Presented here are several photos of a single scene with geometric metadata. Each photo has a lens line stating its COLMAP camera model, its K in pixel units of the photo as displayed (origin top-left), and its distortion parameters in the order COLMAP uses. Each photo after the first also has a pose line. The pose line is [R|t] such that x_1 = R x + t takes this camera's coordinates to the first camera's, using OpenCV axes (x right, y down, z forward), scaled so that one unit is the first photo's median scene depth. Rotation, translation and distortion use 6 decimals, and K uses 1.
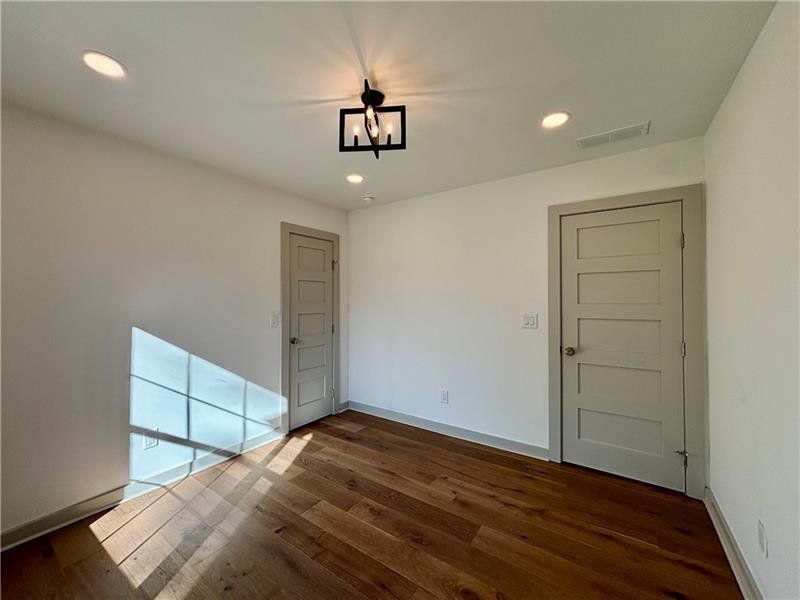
lens RADIAL K [[322.1, 0, 396.2], [0, 322.1, 294.3], [0, 0, 1]] dist [0.001300, 0.000123]
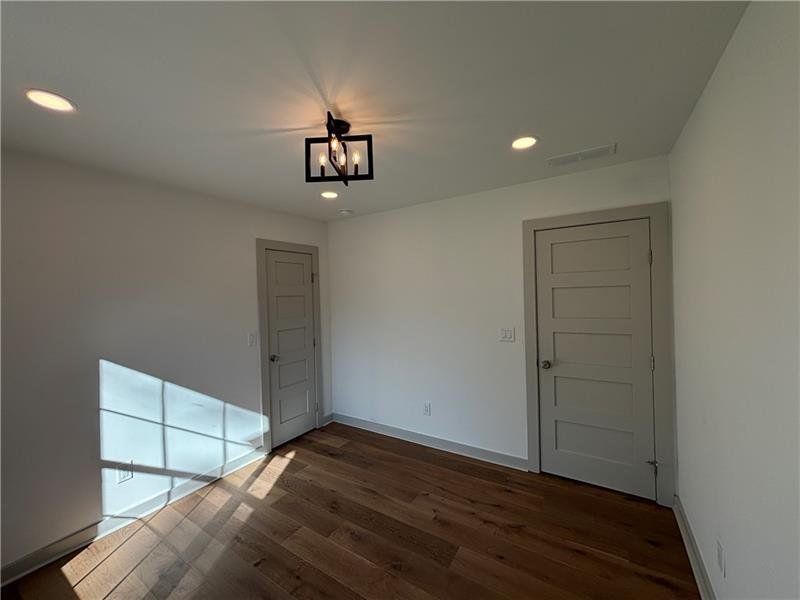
lens RADIAL K [[322.1, 0, 396.2], [0, 322.1, 294.3], [0, 0, 1]] dist [0.001300, 0.000123]
pose [[0.999053, -0.027057, 0.034079, 0.044016], [0.026413, 0.999466, 0.019213, -0.090154], [-0.034581, -0.018295, 0.999234, 0.004919]]
